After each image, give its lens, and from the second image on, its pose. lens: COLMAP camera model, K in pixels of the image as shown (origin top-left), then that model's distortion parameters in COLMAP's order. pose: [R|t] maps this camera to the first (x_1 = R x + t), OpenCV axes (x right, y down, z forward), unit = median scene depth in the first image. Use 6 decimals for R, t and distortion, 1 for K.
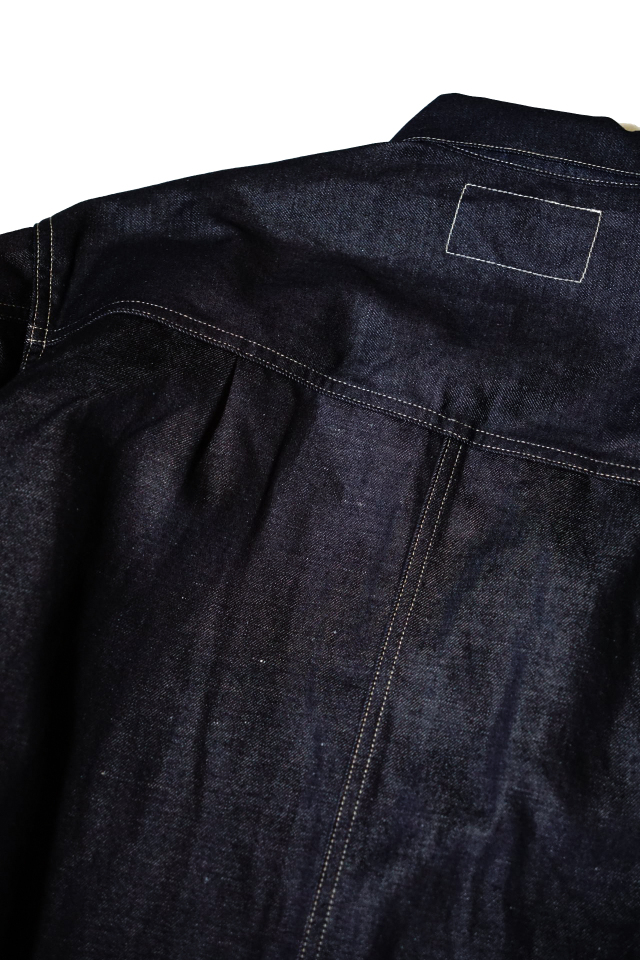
lens RADIAL K [[1948.4, 0, 321.9], [0, 1948.4, 484.6], [0, 0, 1]] dist [0.449772, 0.000000]
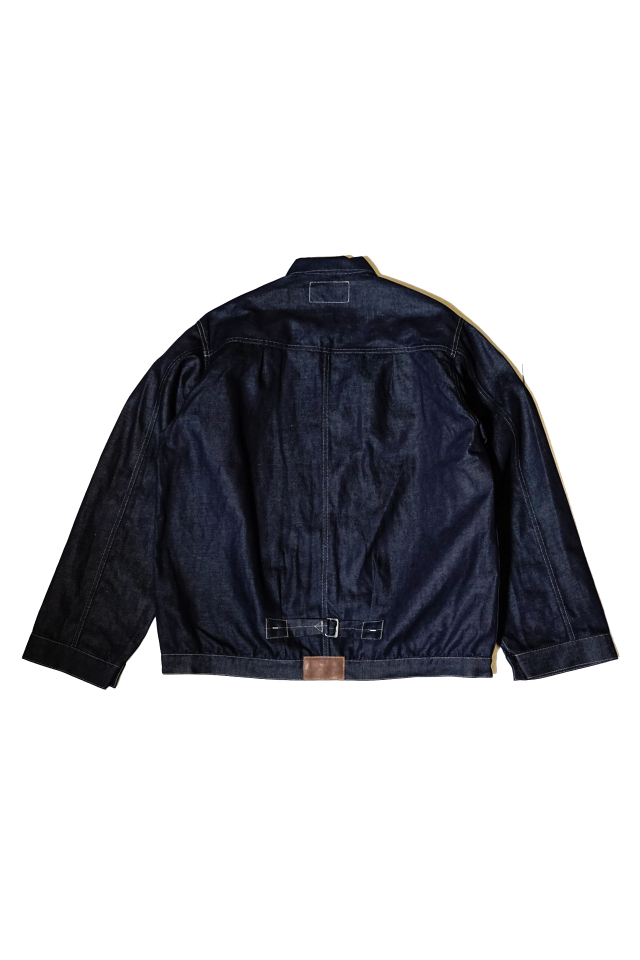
lens RADIAL K [[932.2, 0, 319.1], [0, 932.2, 474.9], [0, 0, 1]] dist [-0.091375, 0.000000]
pose [[0.962120, -0.258263, 0.087318, -0.155841], [0.245813, 0.960310, 0.131834, -0.038087], [-0.117901, -0.105376, 0.987419, -0.727634]]
